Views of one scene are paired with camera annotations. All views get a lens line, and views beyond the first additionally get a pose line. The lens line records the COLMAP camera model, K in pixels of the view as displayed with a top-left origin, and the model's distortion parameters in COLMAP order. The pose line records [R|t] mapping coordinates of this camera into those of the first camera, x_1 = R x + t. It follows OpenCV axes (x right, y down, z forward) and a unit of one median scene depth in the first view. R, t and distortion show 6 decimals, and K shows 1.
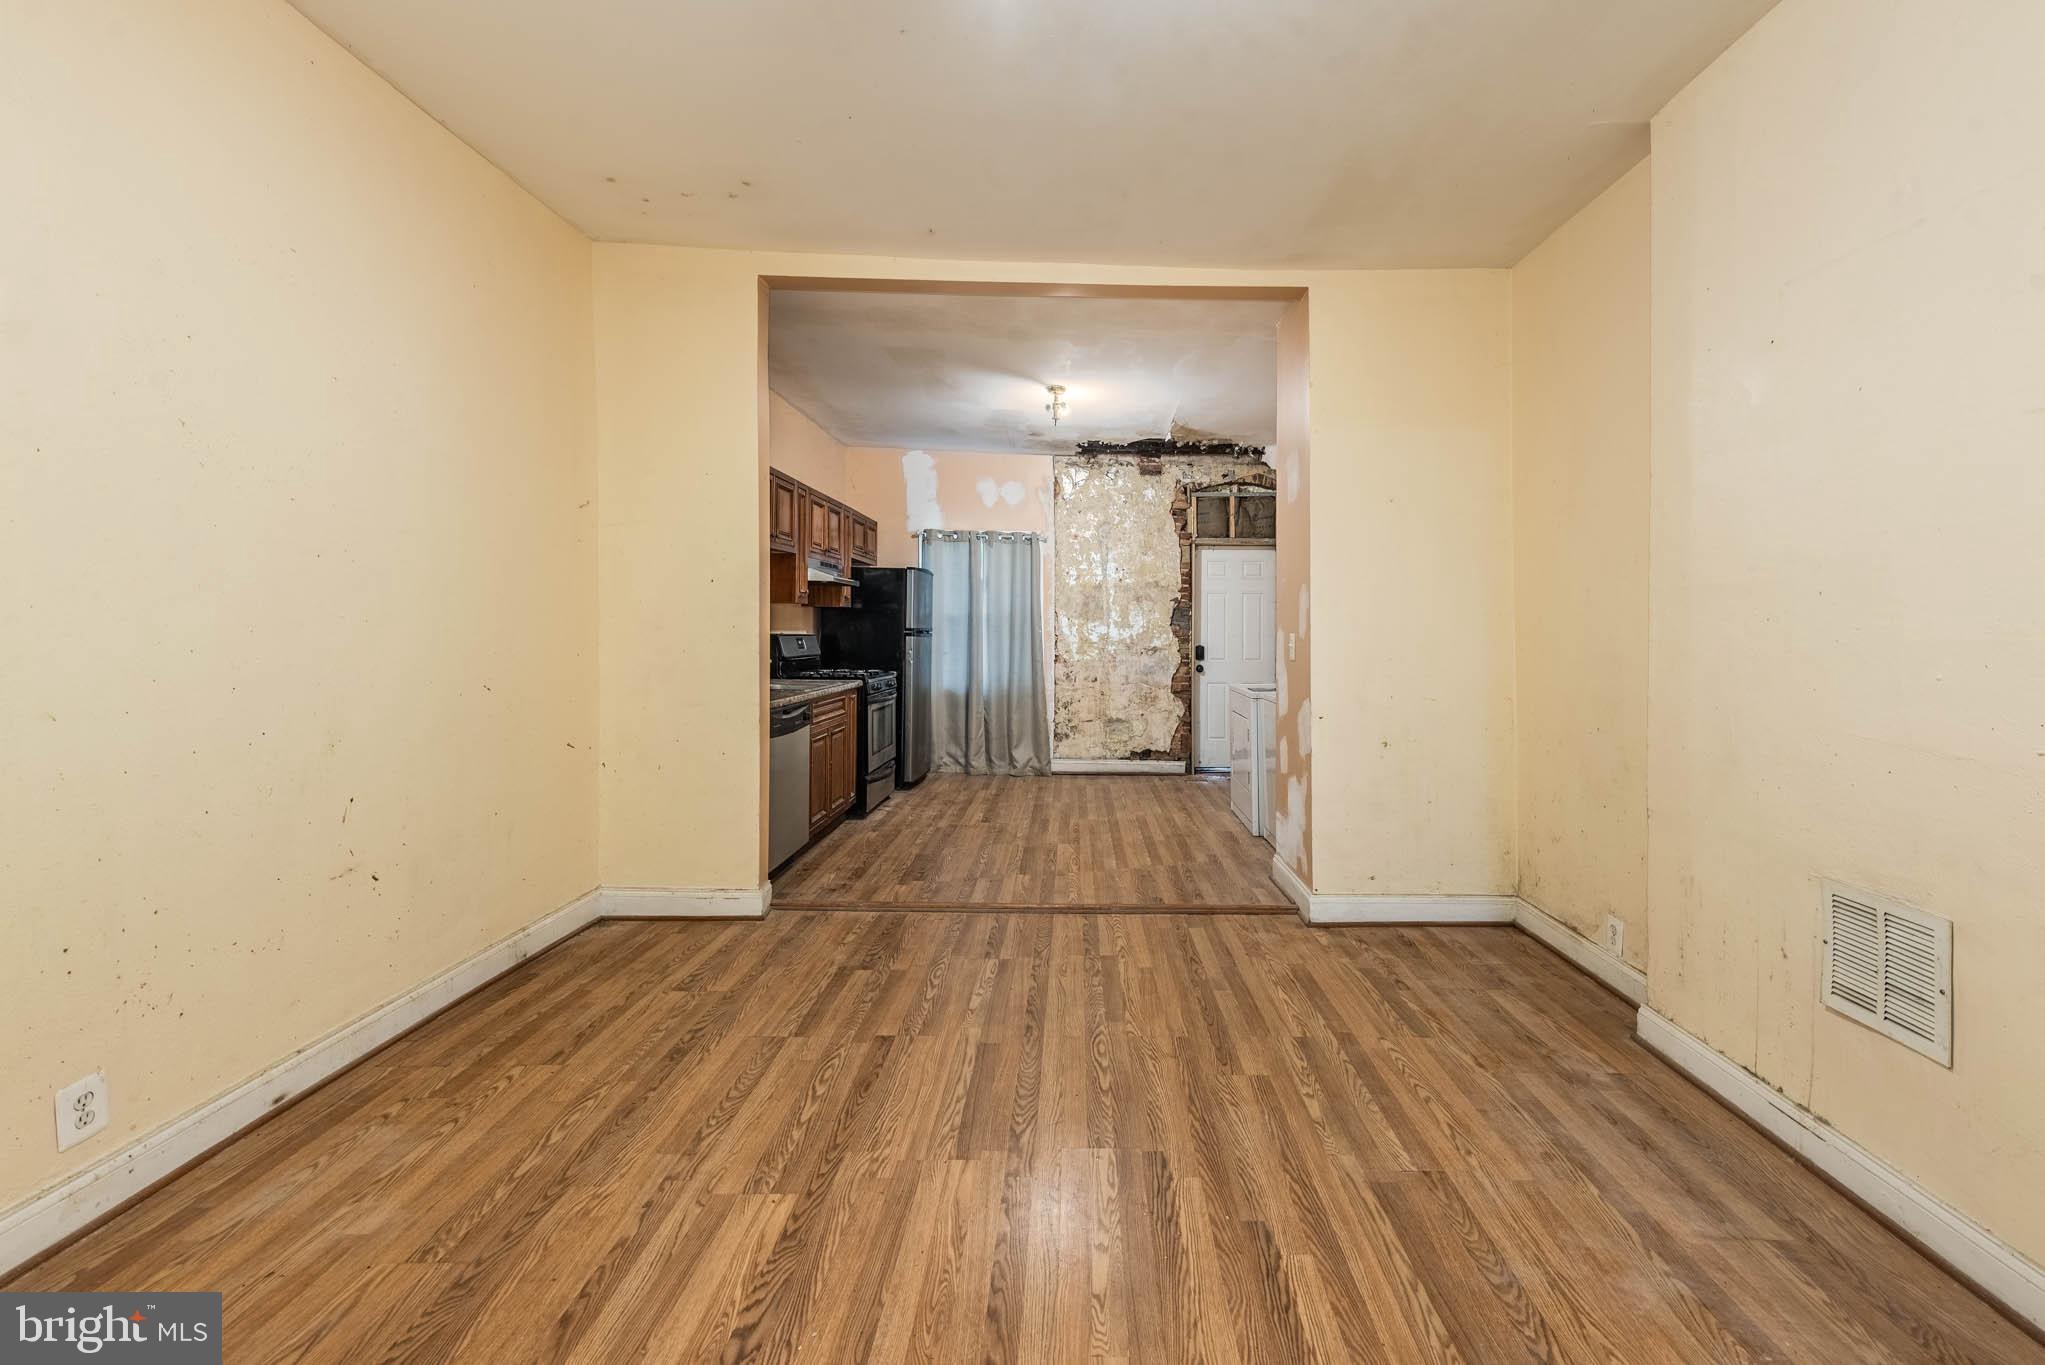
lens RADIAL K [[818.3, 0, 1087.4], [0, 818.3, 646.9], [0, 0, 1]] dist [0.018671, -0.004279]
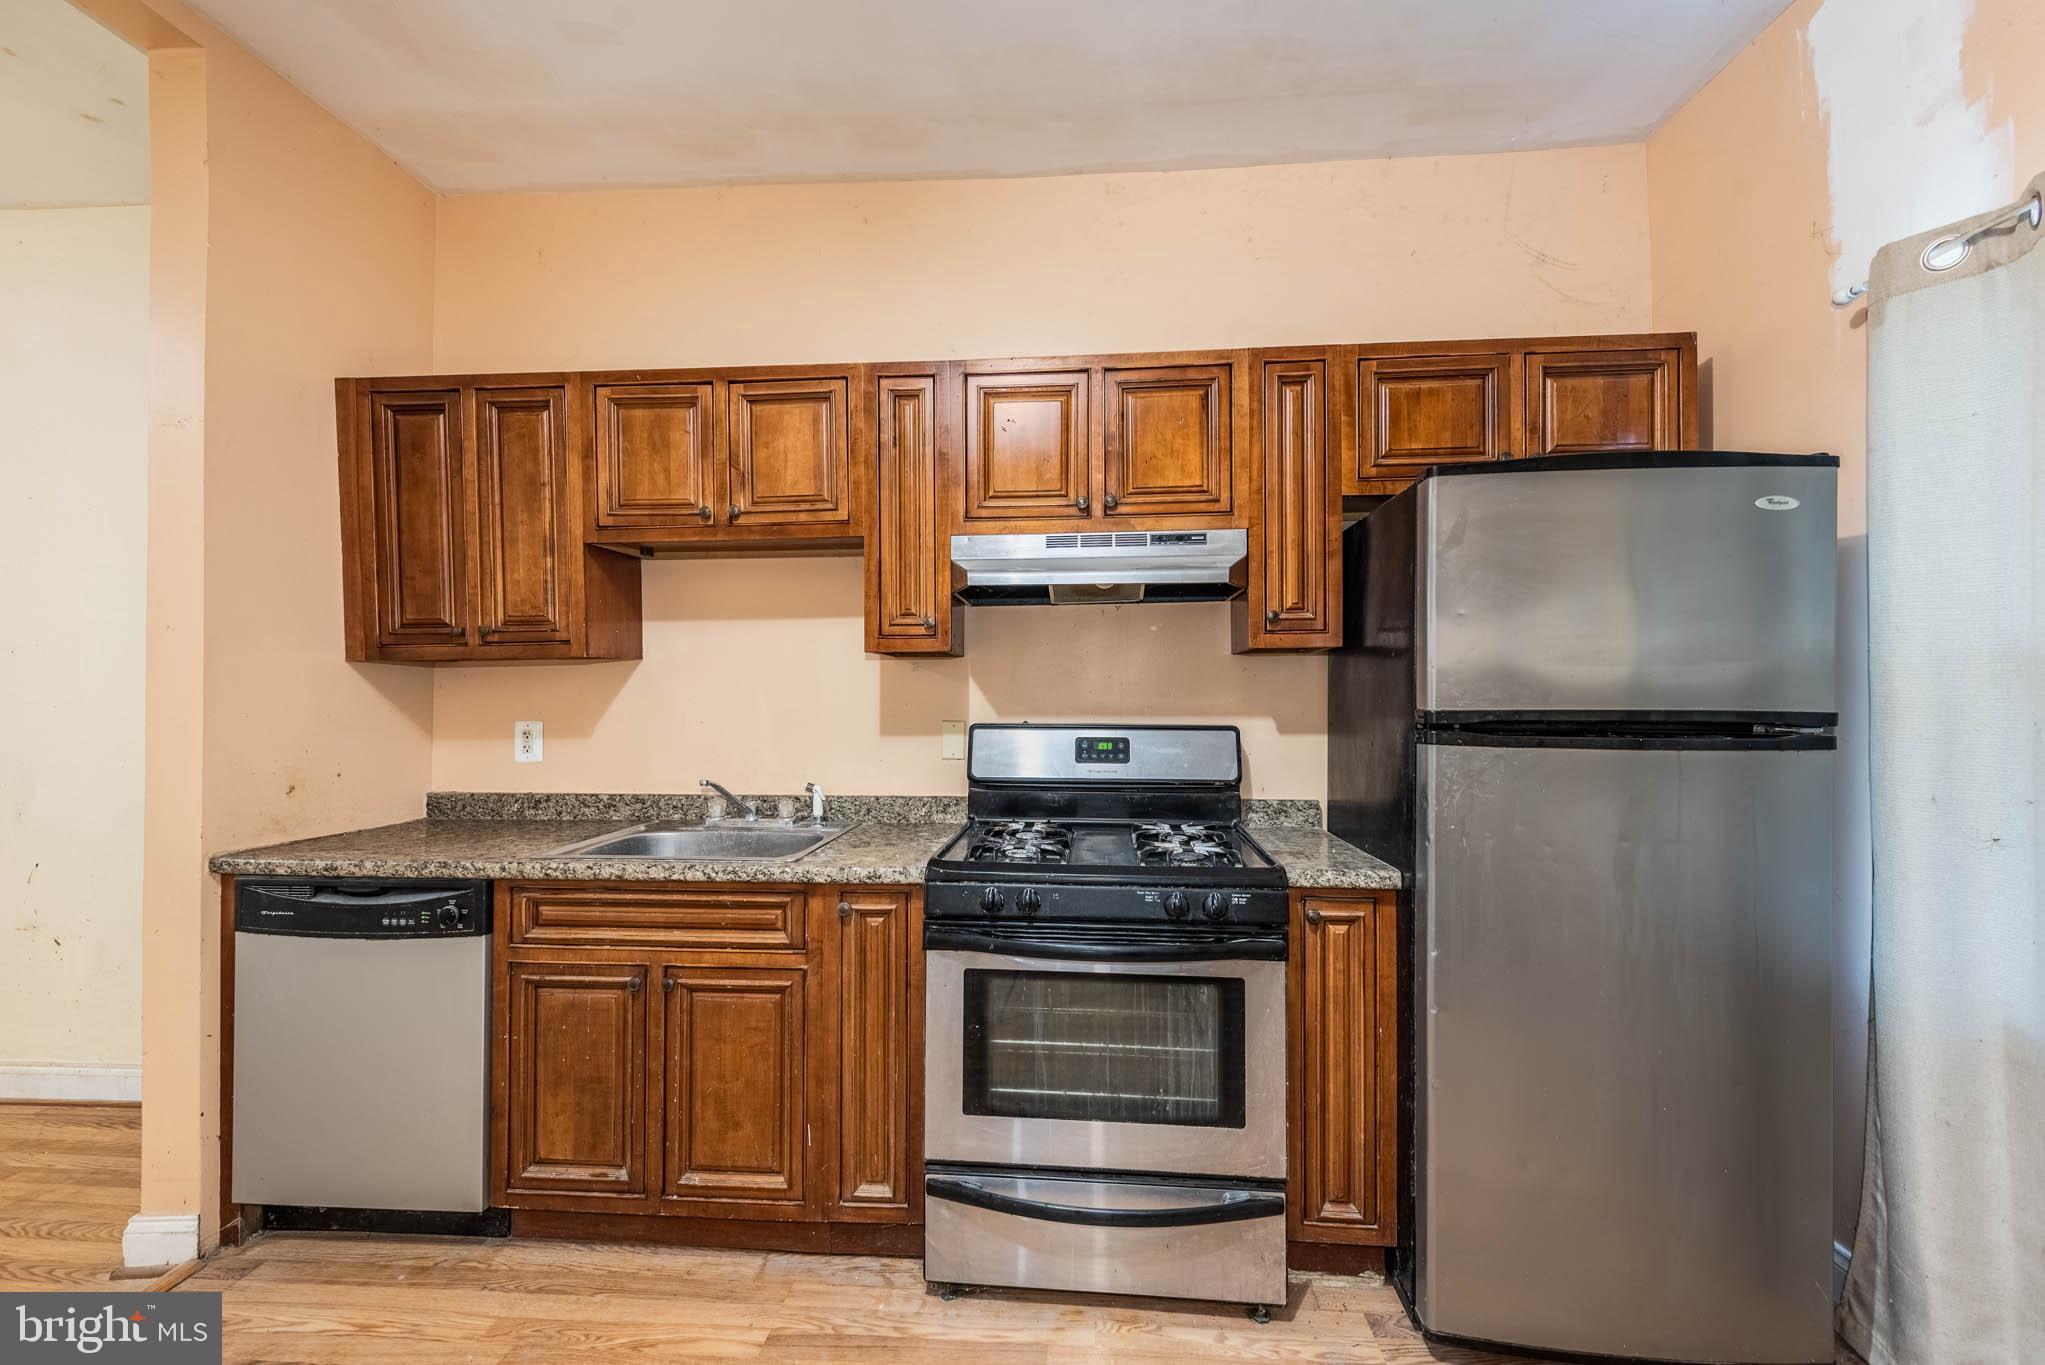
lens RADIAL K [[818.3, 0, 1037.4], [0, 818.3, 692.7], [0, 0, 1]] dist [0.018671, -0.004279]
pose [[-0.084374, -0.015442, -0.996315, 0.042640], [-0.021368, 0.999678, -0.013684, -0.019956], [0.996205, 0.020135, -0.084677, 0.794712]]
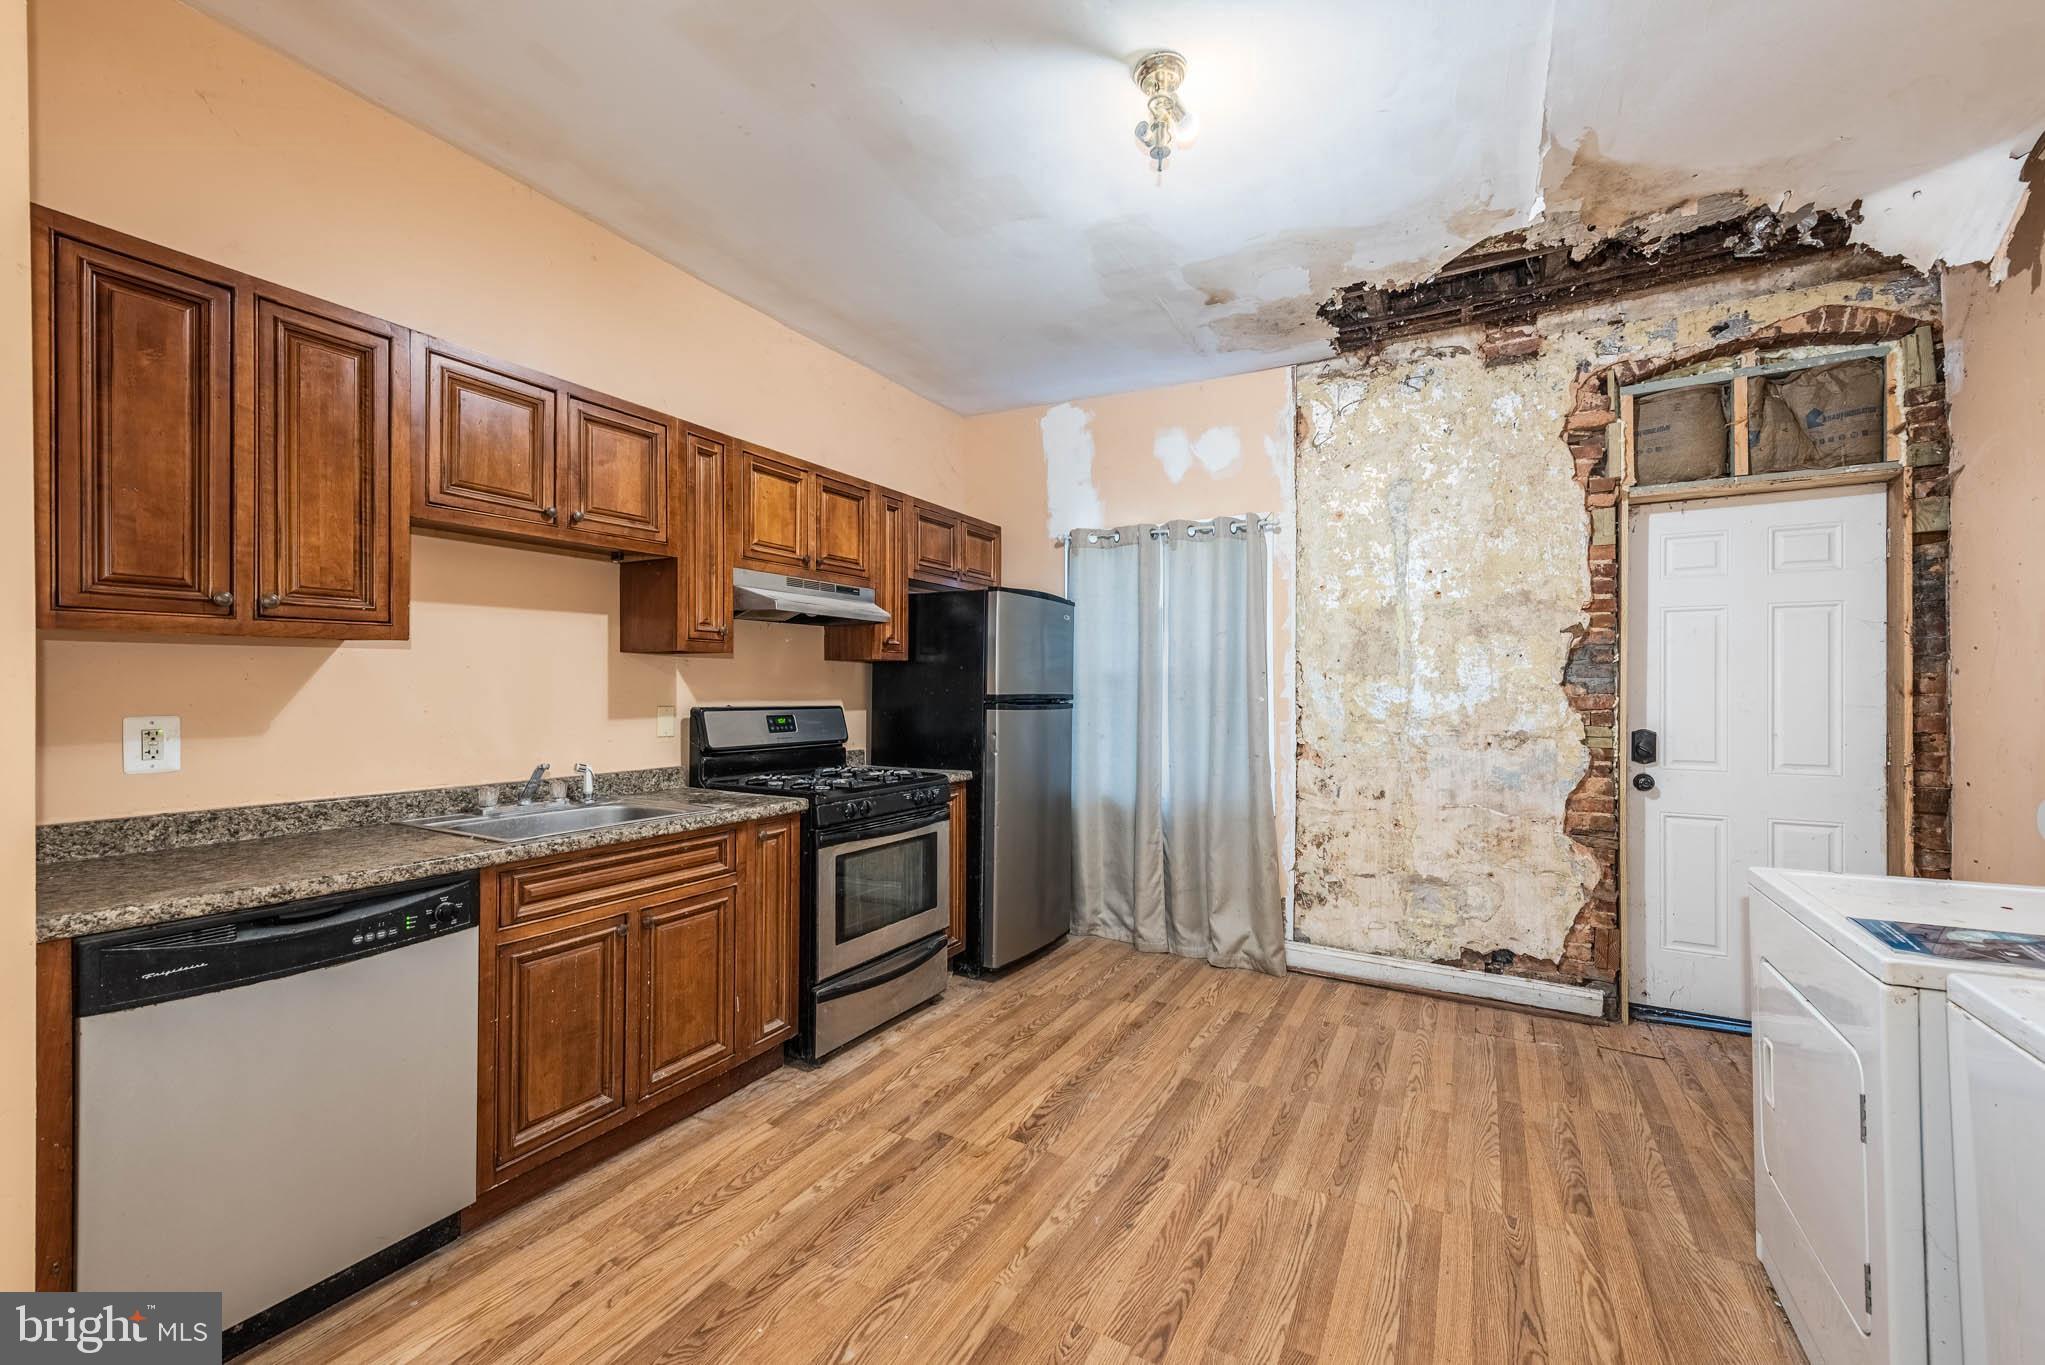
lens RADIAL K [[818.3, 0, 1018.9], [0, 818.3, 699.0], [0, 0, 1]] dist [0.018671, -0.004279]
pose [[0.863016, -0.000342, -0.505177, 0.073934], [-0.006075, 0.999920, -0.011055, -0.012241], [0.505141, 0.012610, 0.862945, 0.459520]]
